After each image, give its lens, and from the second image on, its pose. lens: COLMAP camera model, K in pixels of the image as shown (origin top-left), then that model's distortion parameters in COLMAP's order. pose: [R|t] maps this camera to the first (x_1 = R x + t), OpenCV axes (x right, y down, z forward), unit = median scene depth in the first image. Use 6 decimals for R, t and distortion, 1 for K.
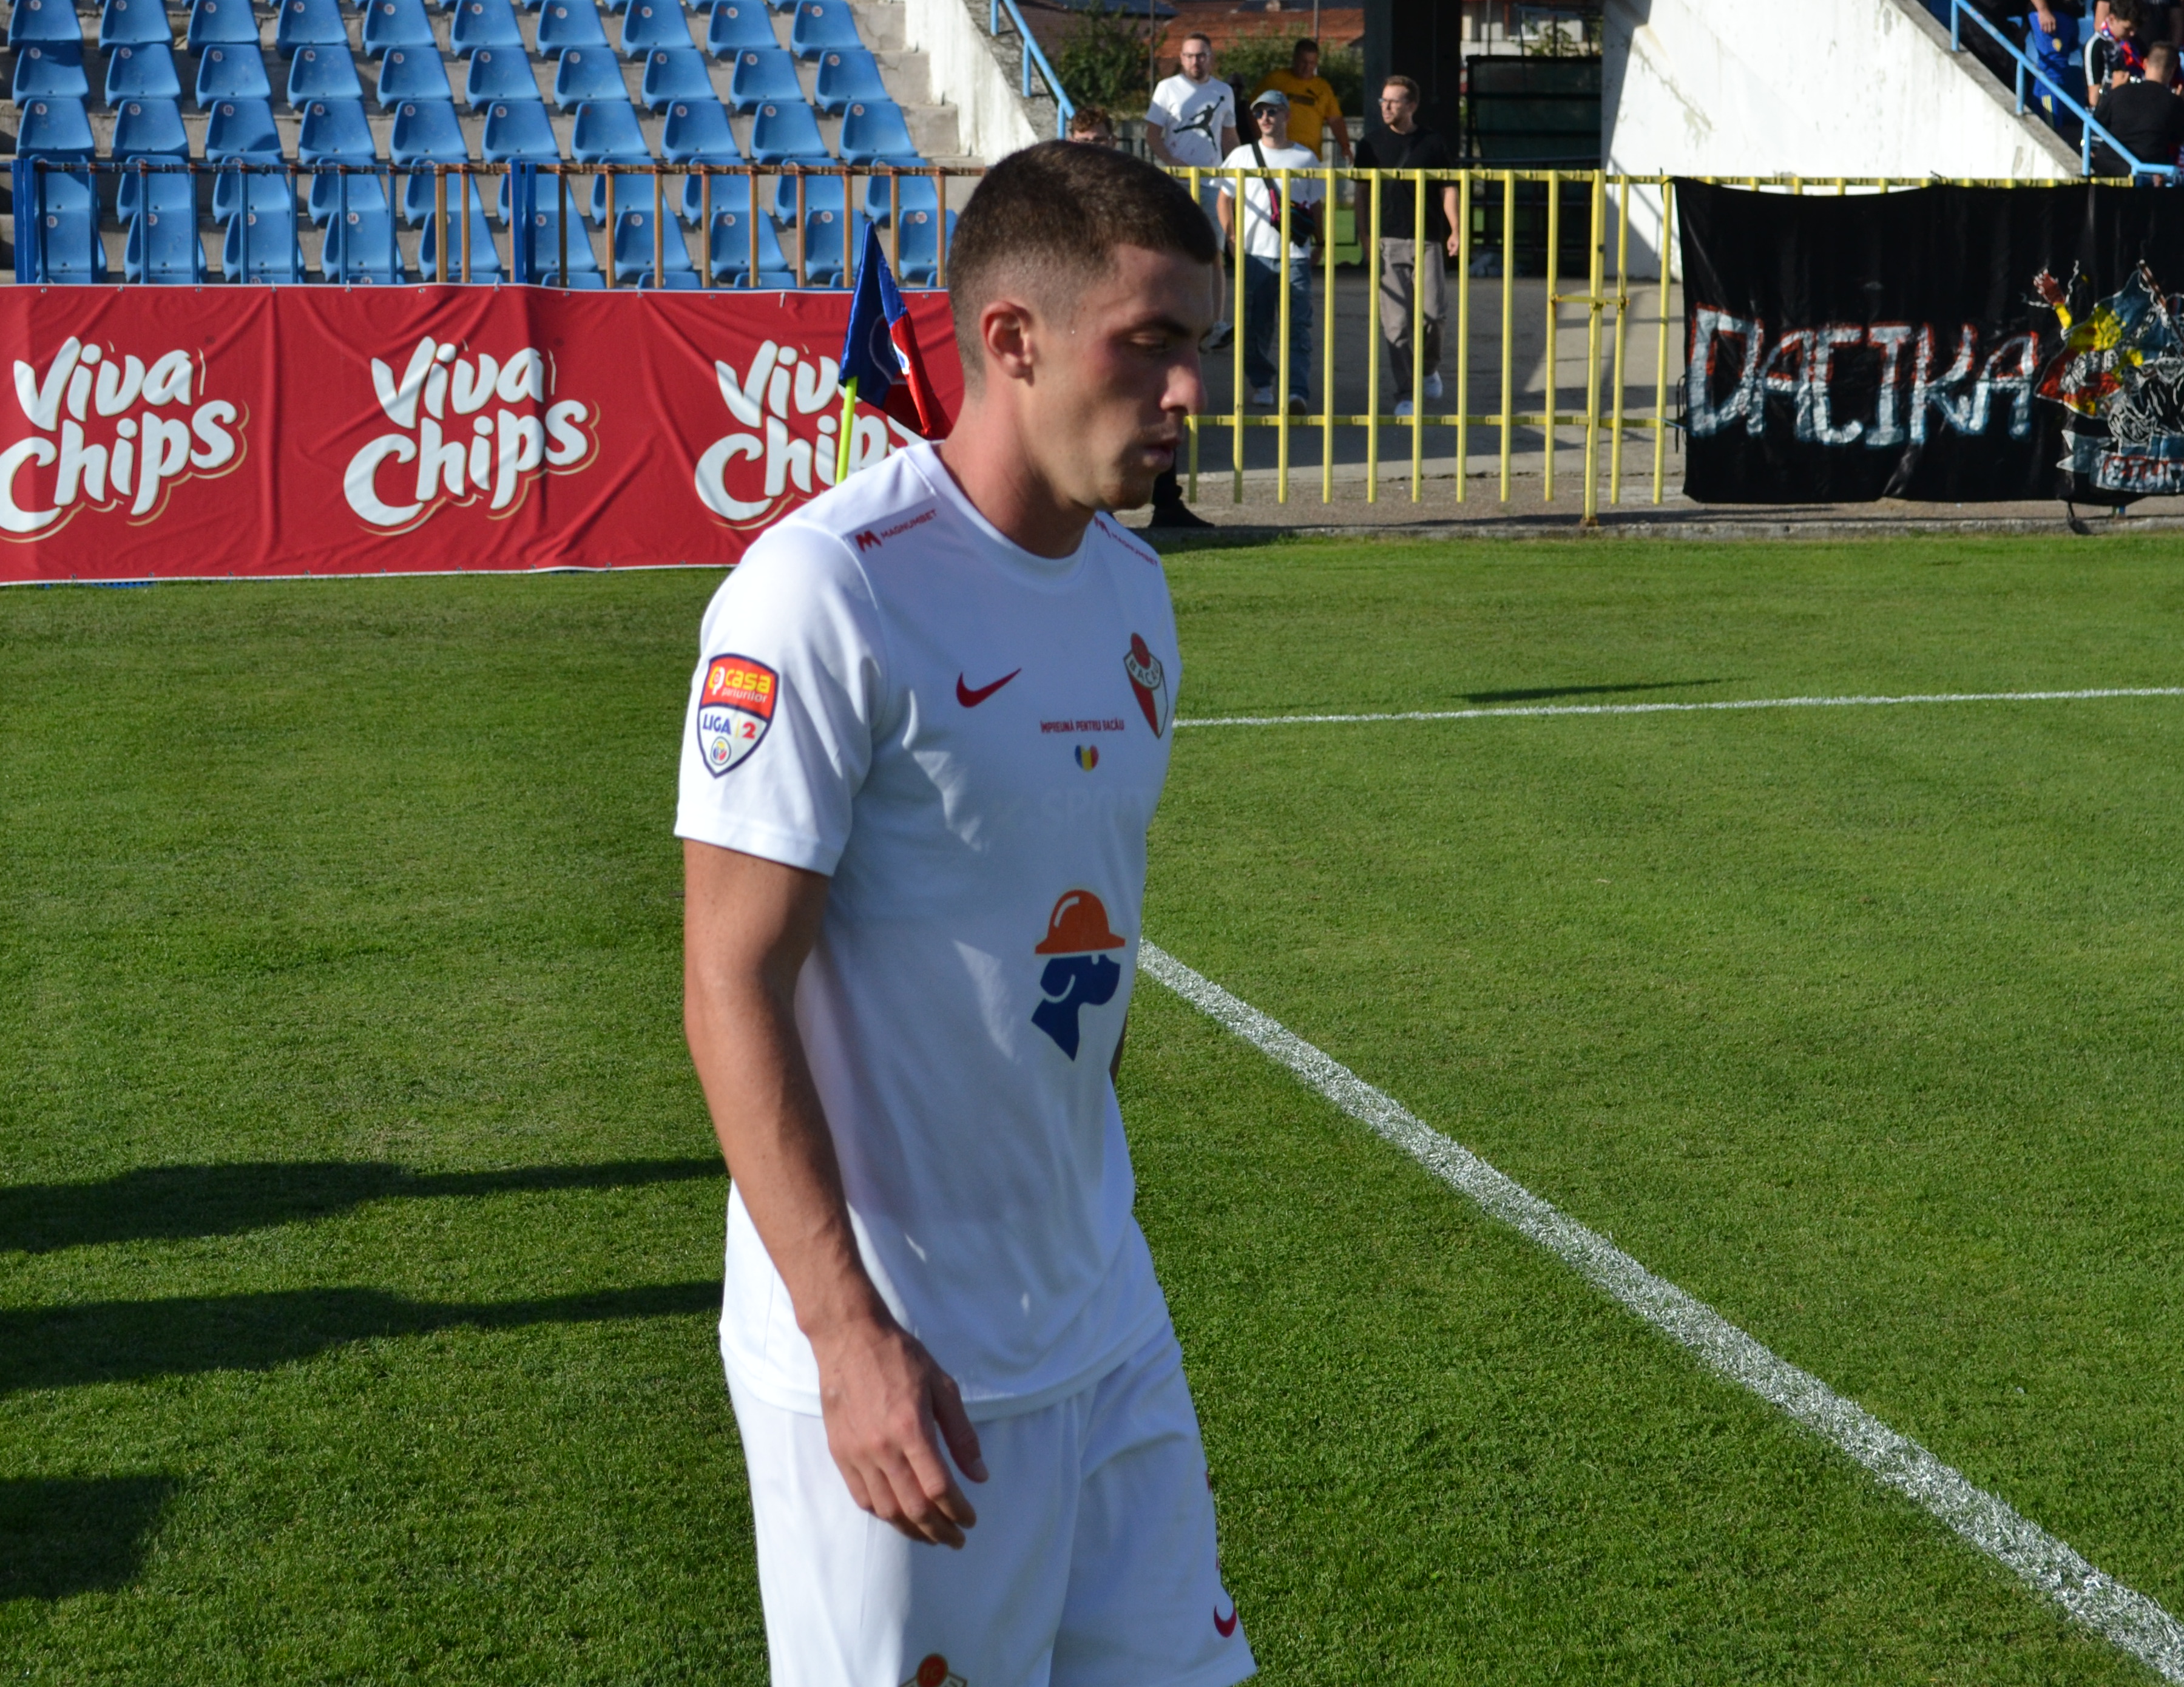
lens RADIAL K [[4395.7, 0, 1090.8], [0, 4395.7, 844.8], [0, 0, 1]] dist [0.014598, 0.000000]
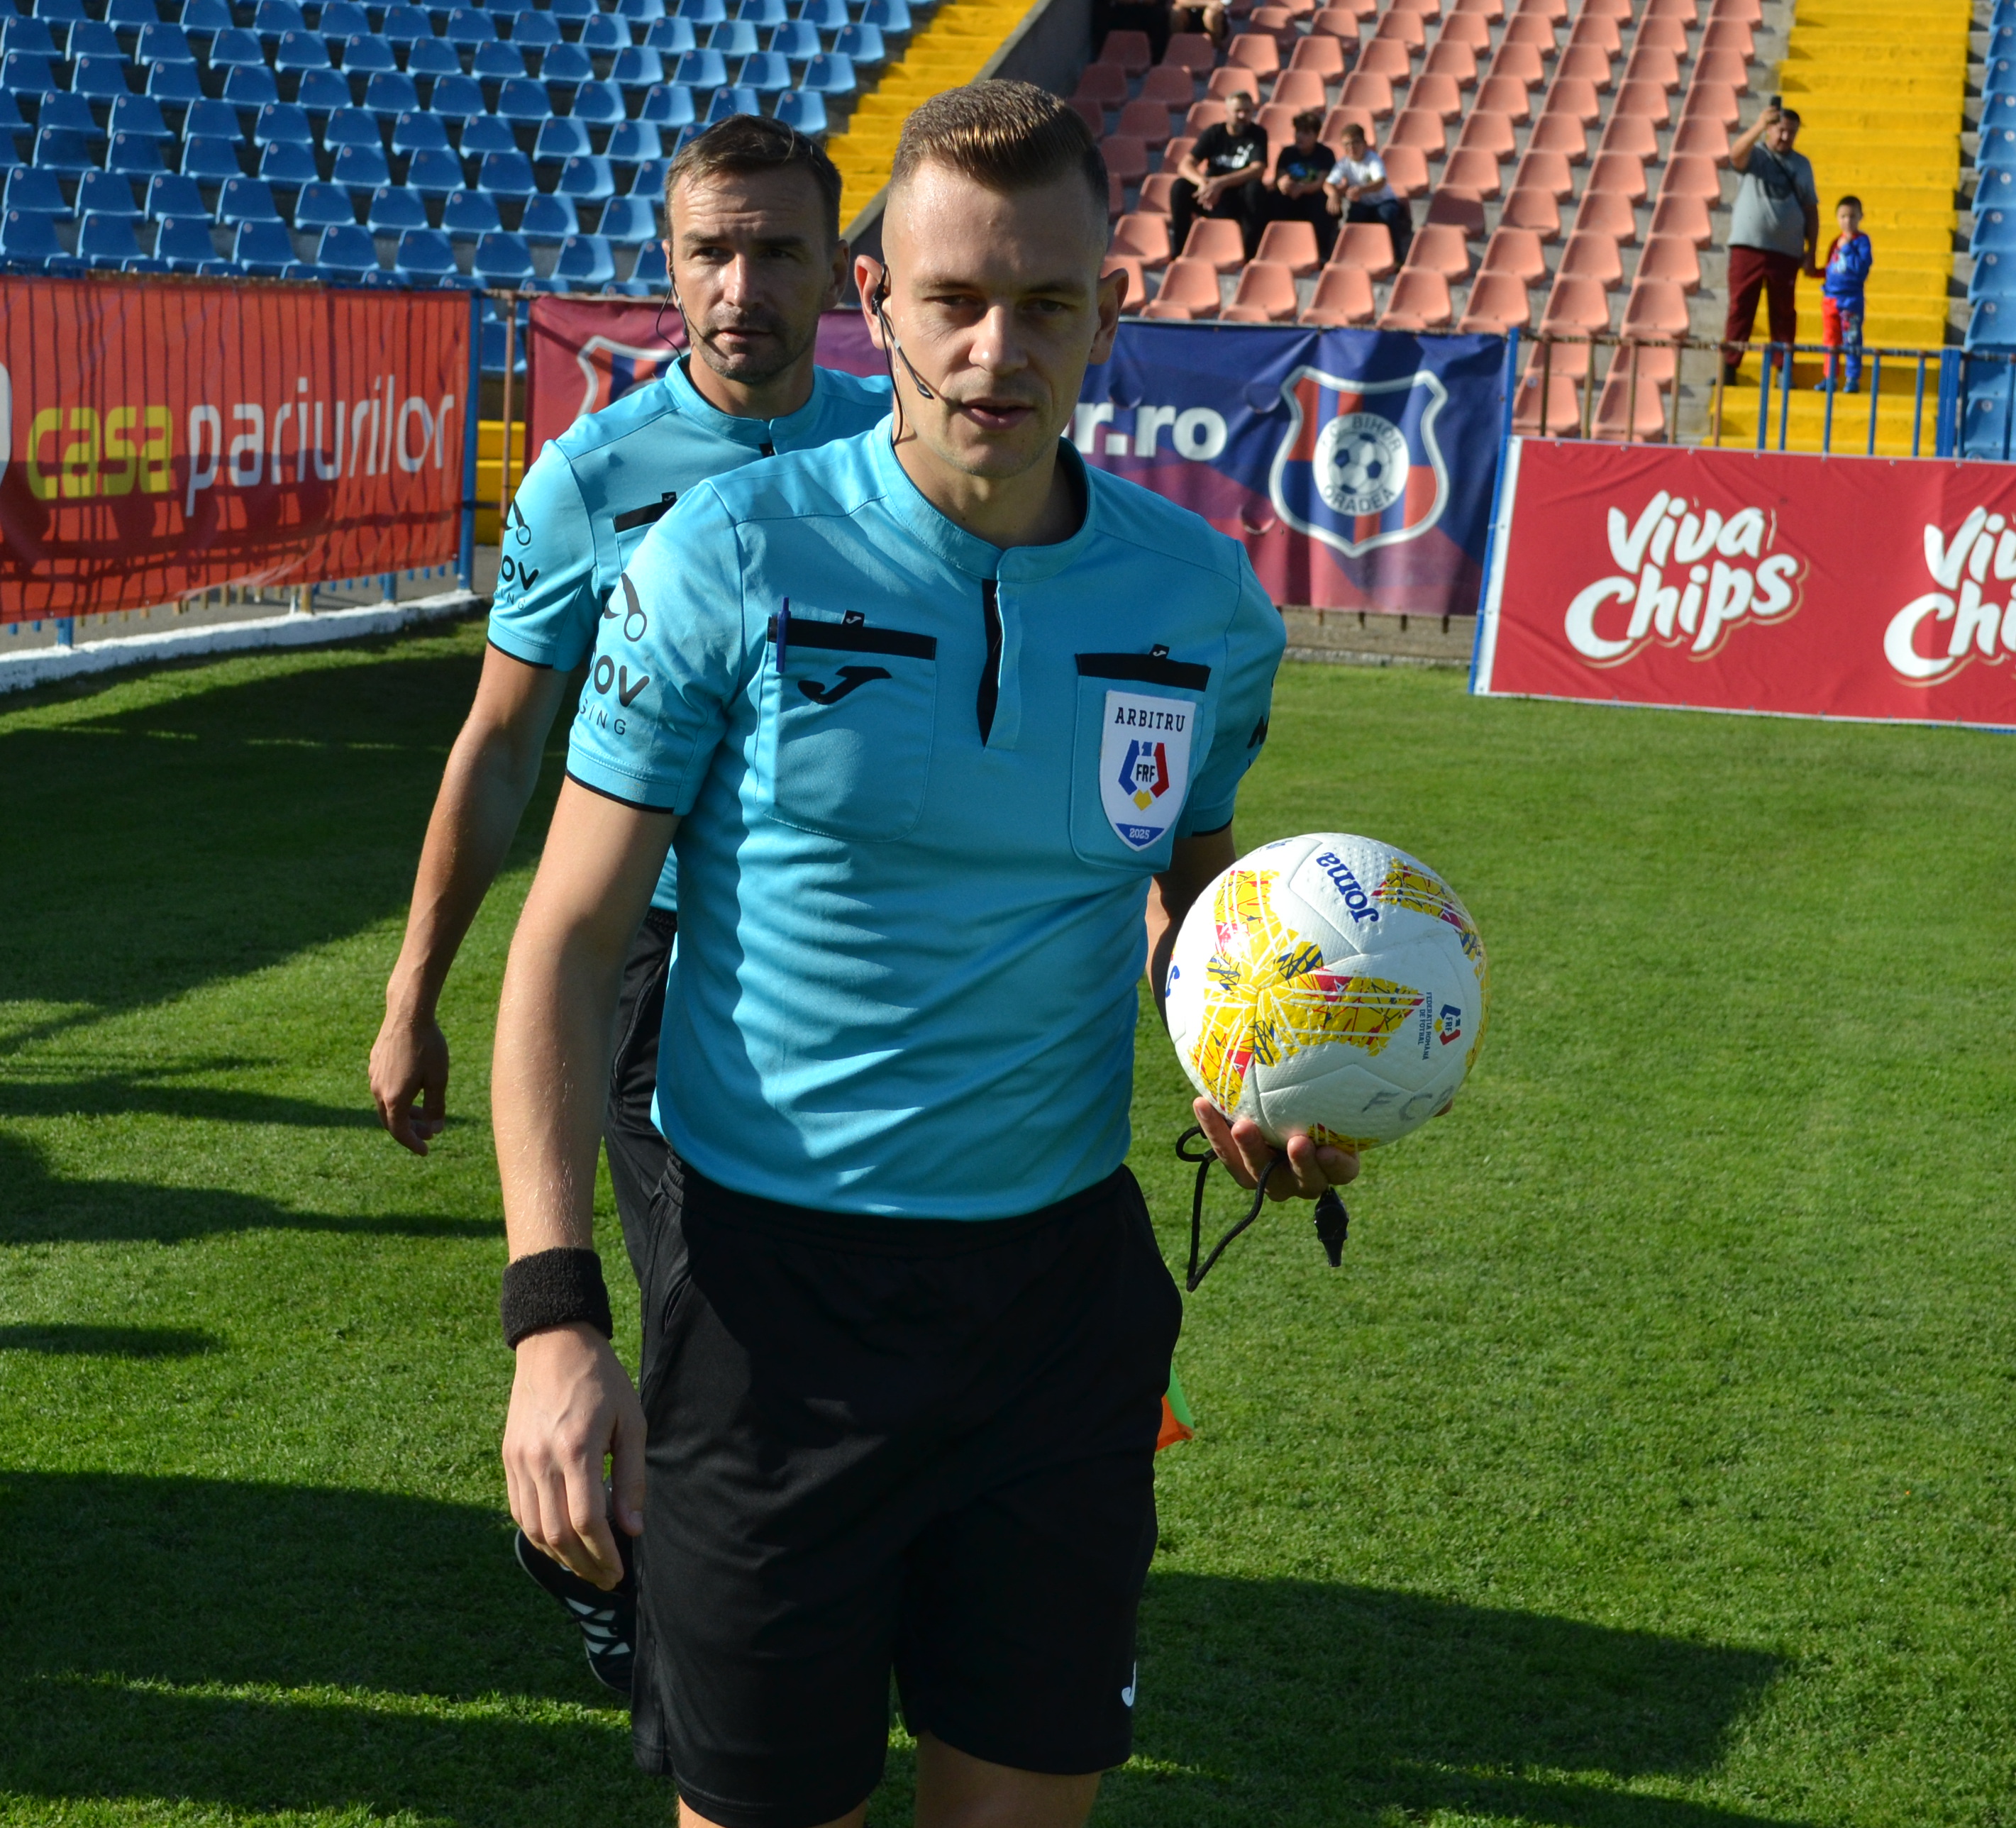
lens RADIAL K [[3785.7, 0, 1007.3], [0, 3785.7, 907.3], [0, 0, 1]] dist [-0.066105, 0.000000]
pose [[0.881381, 0.104815, -0.460631, 0.006109], [-0.108843, 0.993898, 0.017897, -0.015700], [0.459696, 0.034363, 0.887411, 0.140211]]
